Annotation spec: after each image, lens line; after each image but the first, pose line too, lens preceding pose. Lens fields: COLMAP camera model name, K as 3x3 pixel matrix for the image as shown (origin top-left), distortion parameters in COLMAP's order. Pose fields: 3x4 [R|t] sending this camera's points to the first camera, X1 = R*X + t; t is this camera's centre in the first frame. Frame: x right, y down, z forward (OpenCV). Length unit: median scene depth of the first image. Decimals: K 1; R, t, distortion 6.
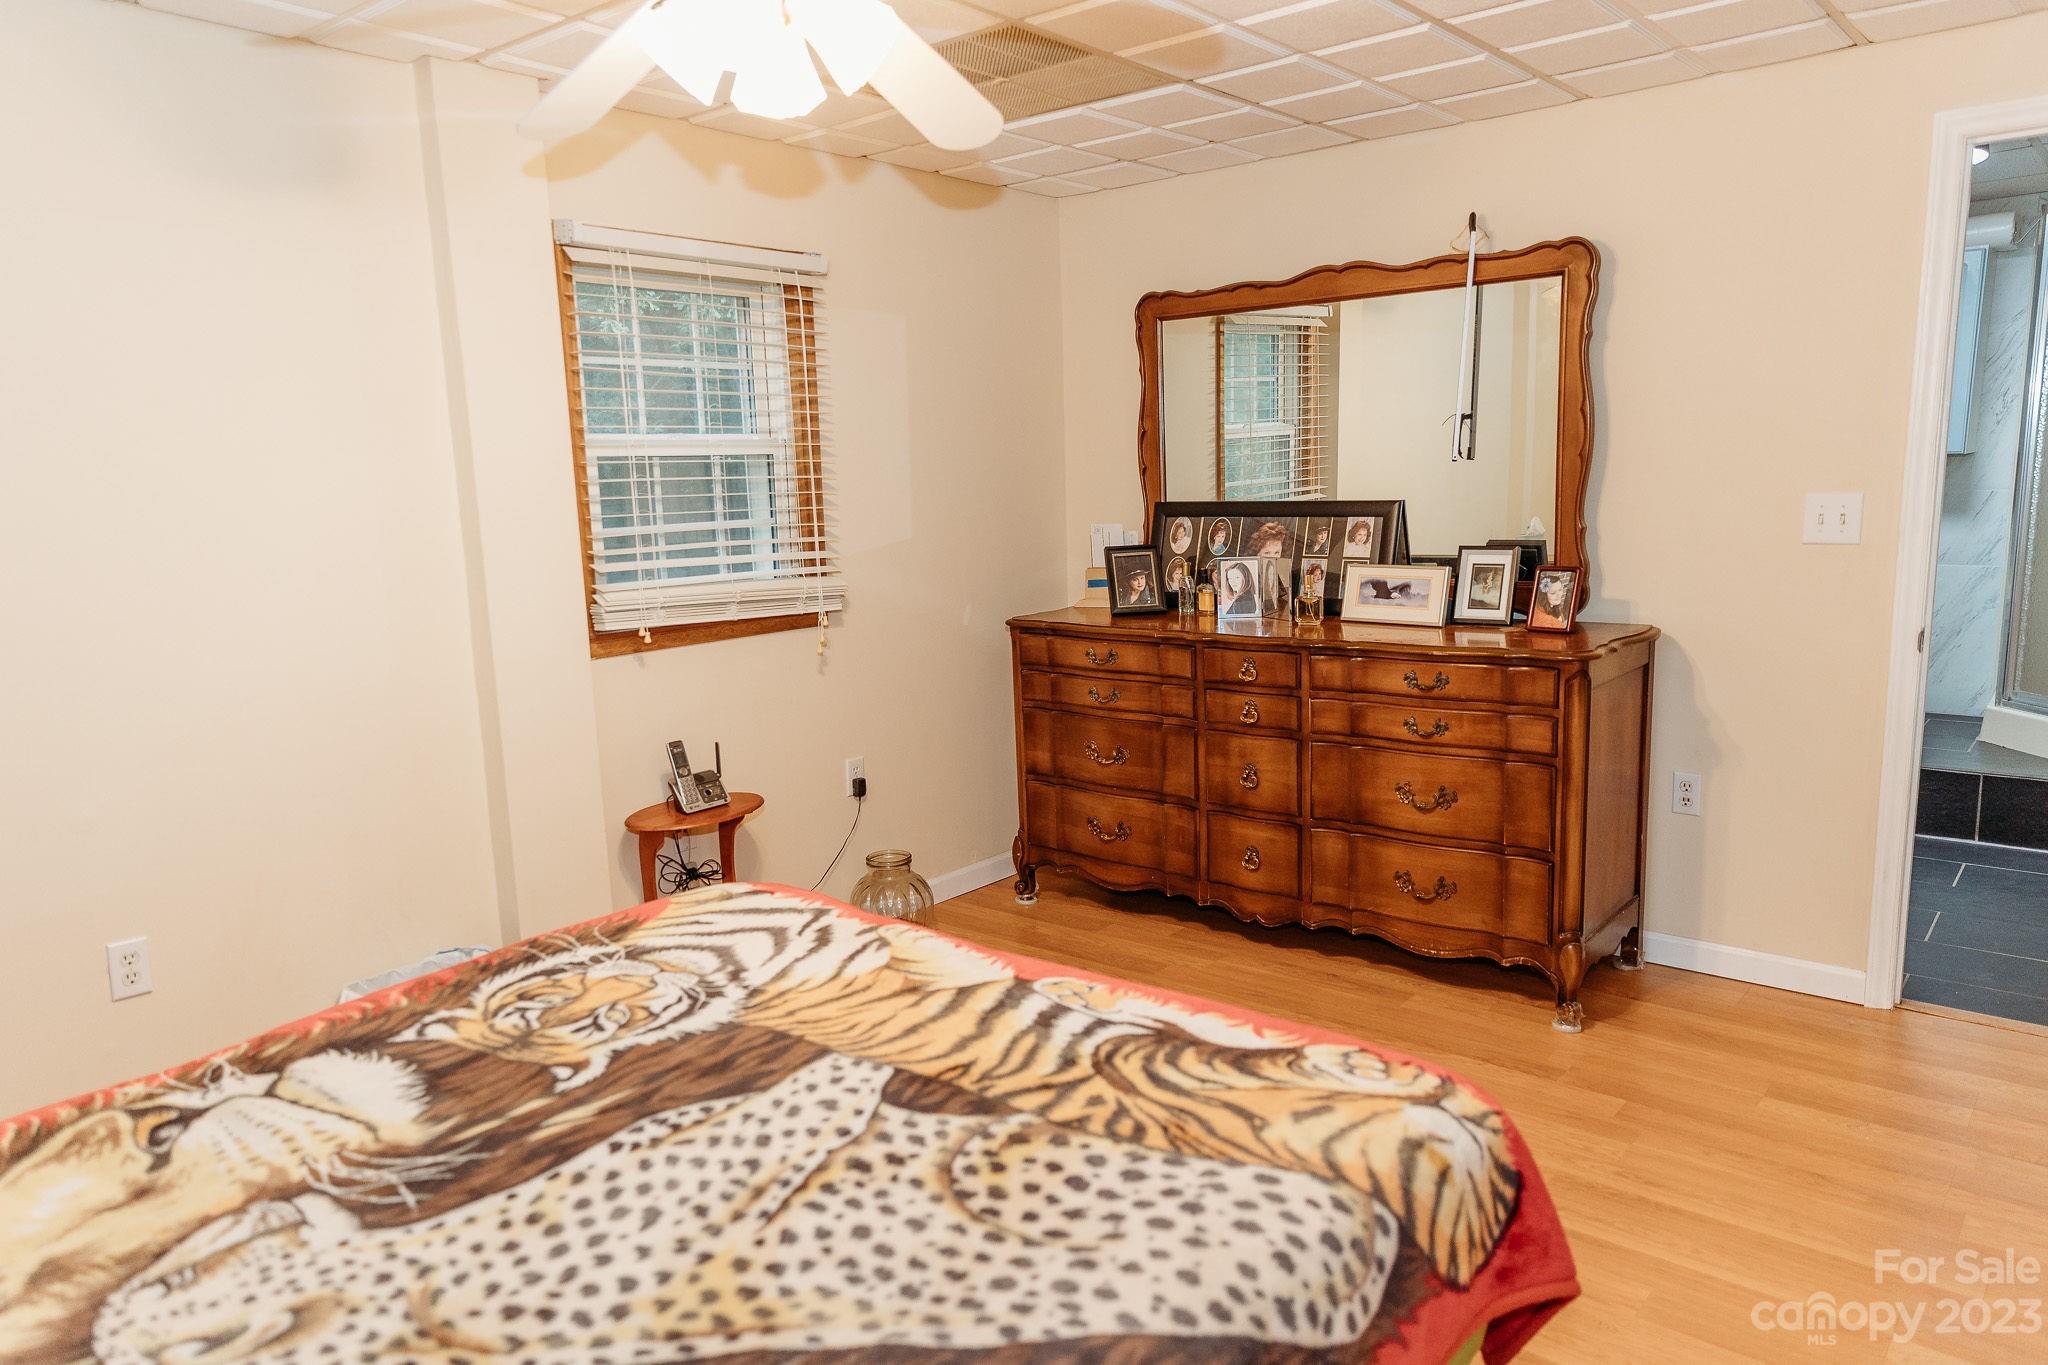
lens RADIAL K [[1354.2, 0, 1037.4], [0, 1354.2, 693.8], [0, 0, 1]] dist [0.013542, 0.002503]
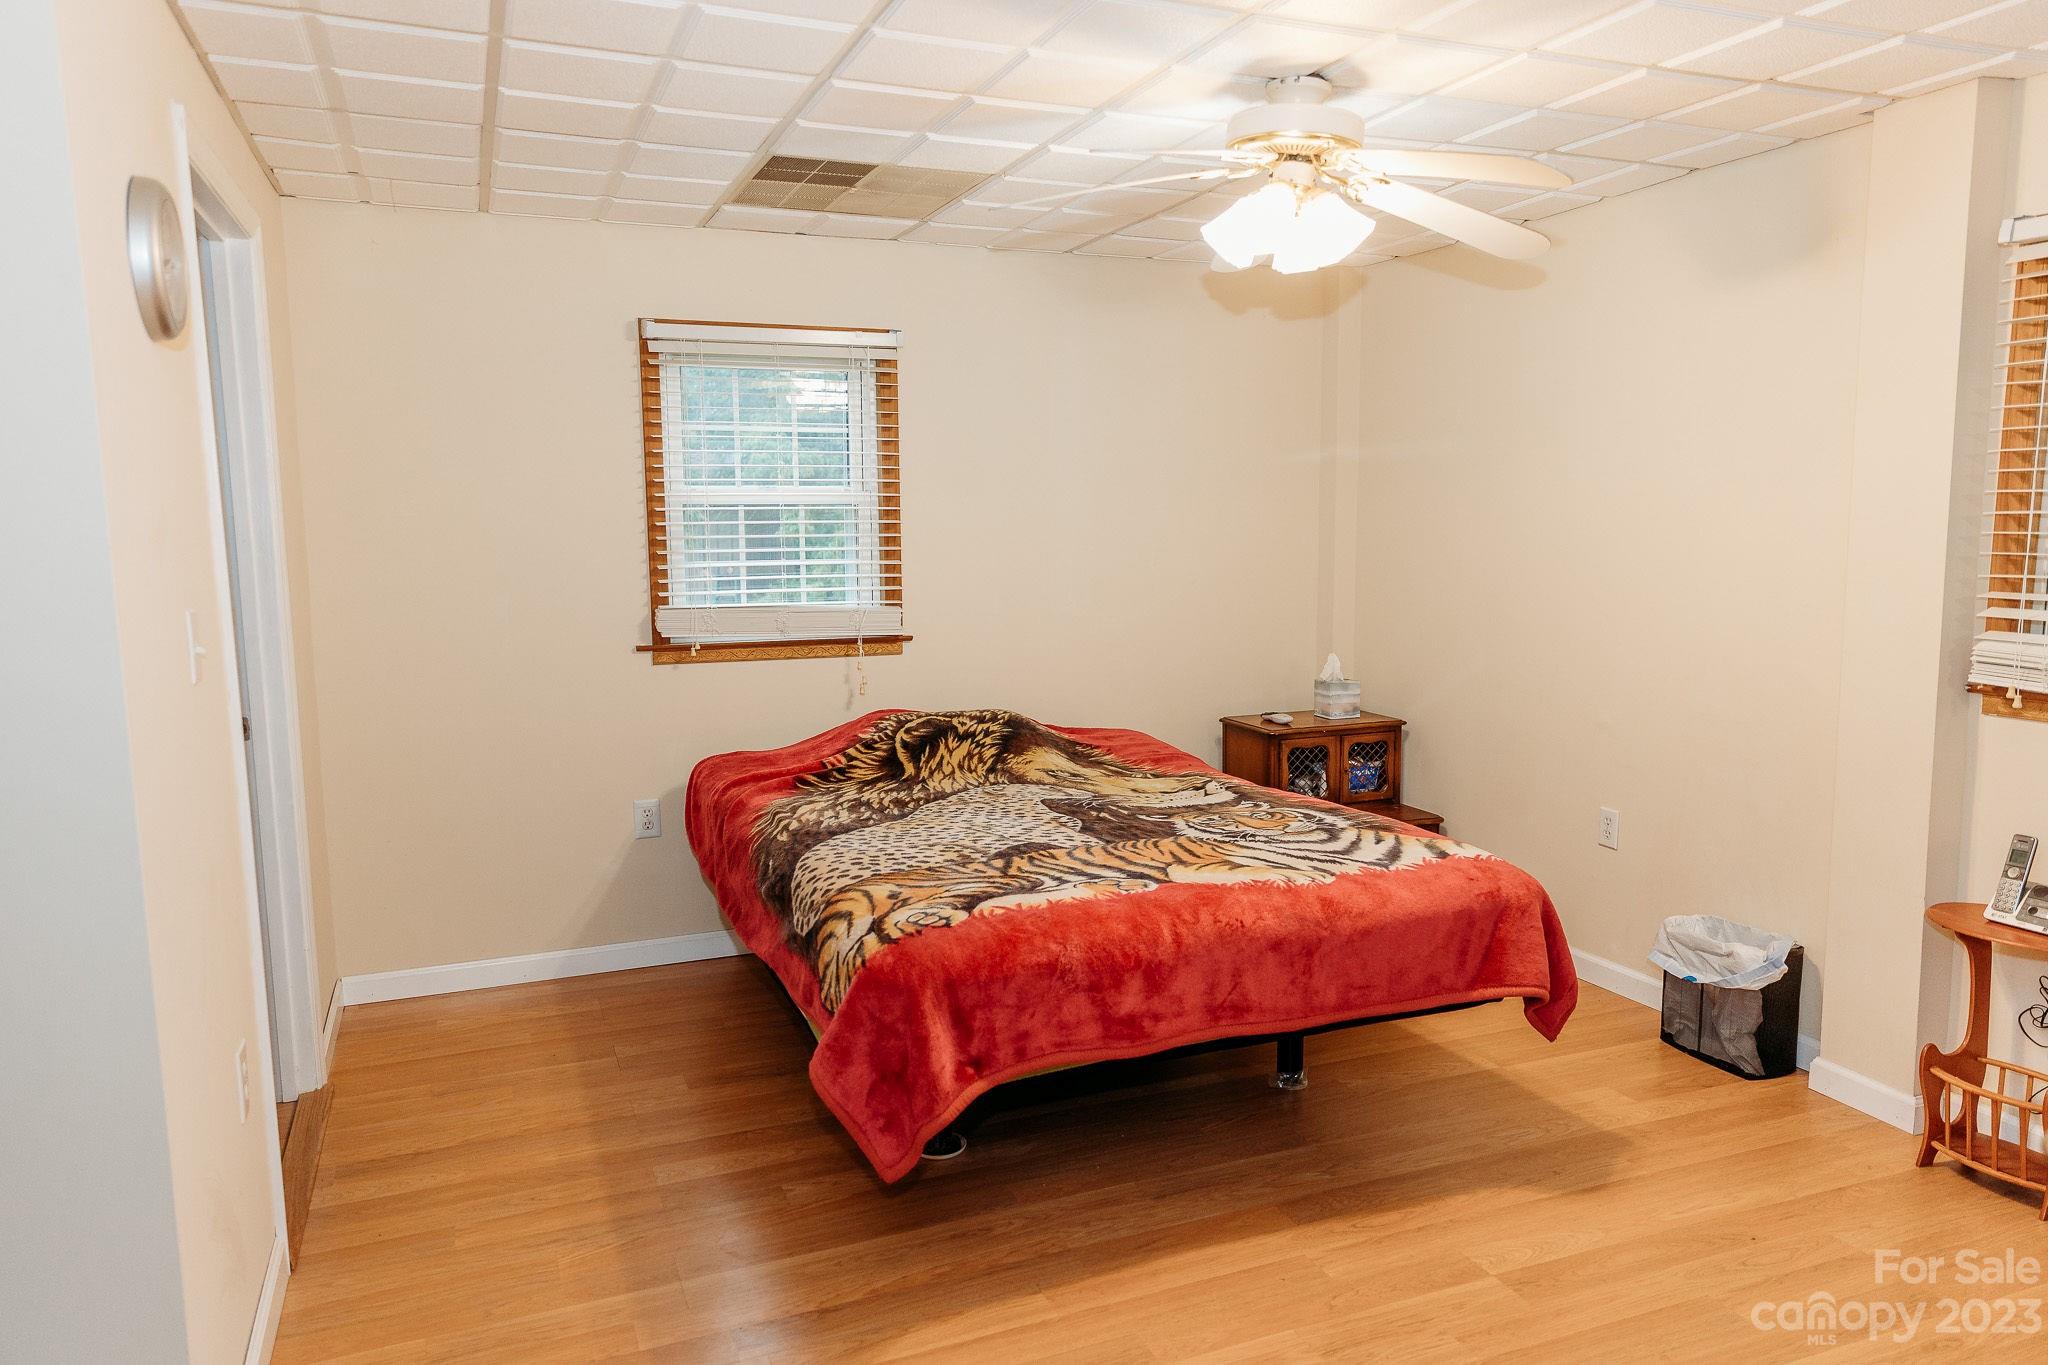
lens RADIAL K [[1354.2, 0, 1029.9], [0, 1354.2, 675.2], [0, 0, 1]] dist [0.013542, 0.002503]
pose [[-0.464367, 0.138118, -0.874806, 1.428484], [-0.125206, 0.967606, 0.219232, -0.326317], [0.876748, 0.211335, -0.432031, 1.645262]]
